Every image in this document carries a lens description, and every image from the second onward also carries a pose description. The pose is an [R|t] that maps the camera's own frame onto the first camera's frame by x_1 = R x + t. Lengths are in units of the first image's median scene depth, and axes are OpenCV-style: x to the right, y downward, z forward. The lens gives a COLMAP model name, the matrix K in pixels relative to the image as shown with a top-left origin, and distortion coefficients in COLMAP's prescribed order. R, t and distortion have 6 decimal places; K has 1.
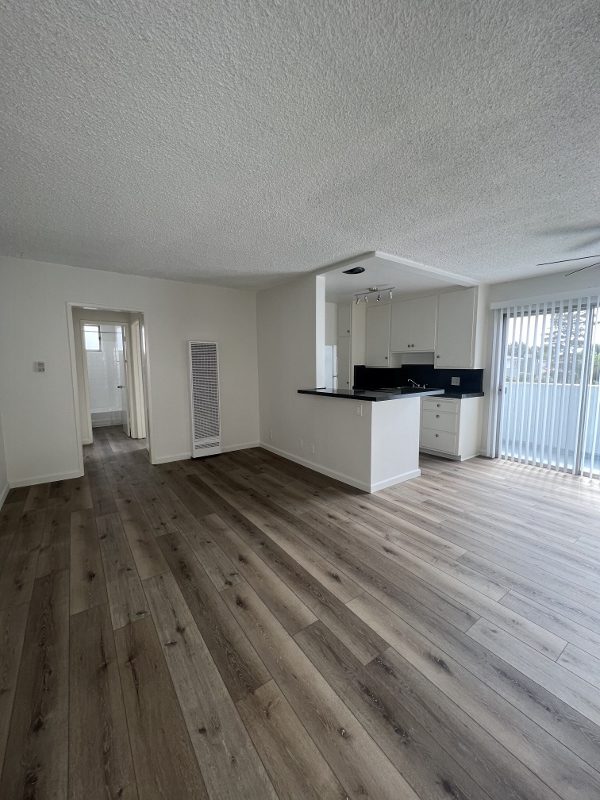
lens RADIAL K [[320.2, 0, 302.3], [0, 320.2, 398.0], [0, 0, 1]] dist [-0.000143, 0.000326]
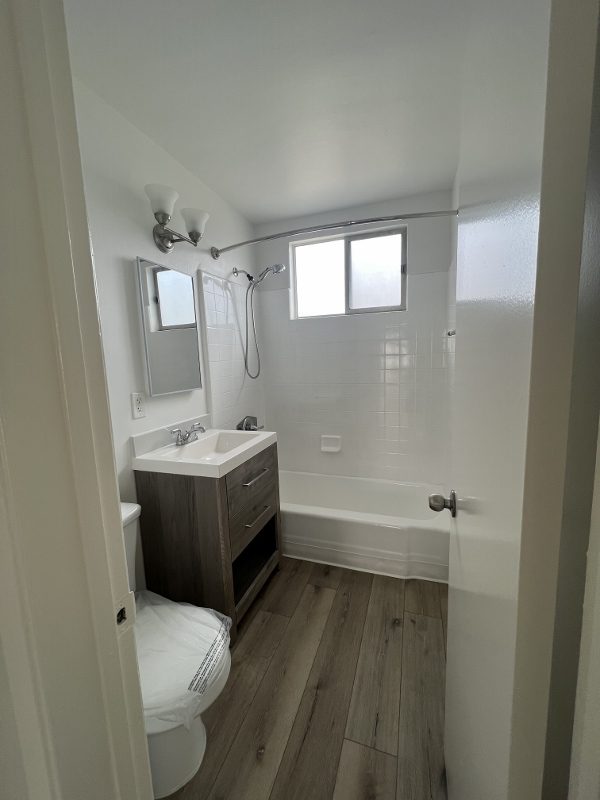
lens RADIAL K [[320.2, 0, 298.8], [0, 320.2, 397.3], [0, 0, 1]] dist [-0.000143, 0.000326]
pose [[-0.569012, -0.078892, 0.818536, -0.584273], [0.127801, 0.974809, 0.182796, -0.063166], [-0.812337, 0.208623, -0.544596, 0.634525]]
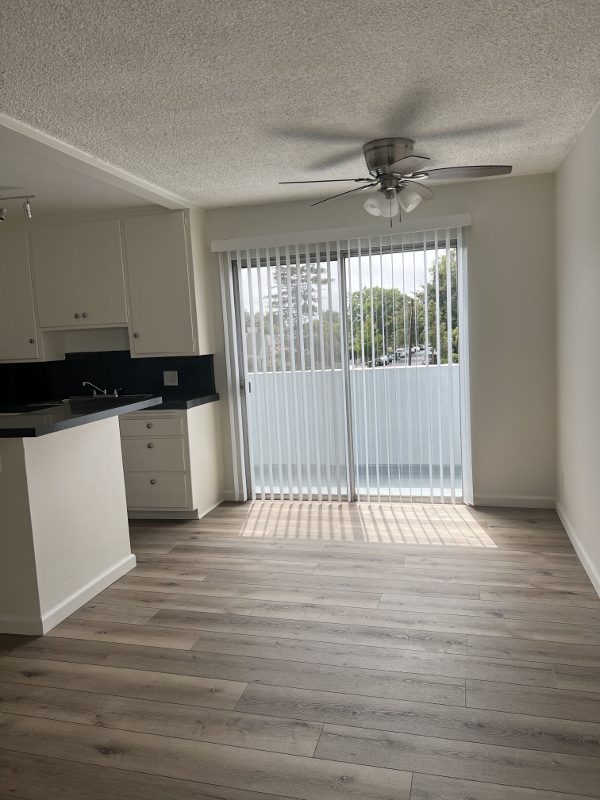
lens RADIAL K [[601.9, 0, 295.7], [0, 601.9, 402.9], [0, 0, 1]] dist [0.049753, -0.047034]
pose [[0.774458, -0.103550, 0.624093, -0.017553], [0.115208, 0.993102, 0.021811, -0.012254], [-0.622047, 0.055009, 0.781046, 0.077016]]
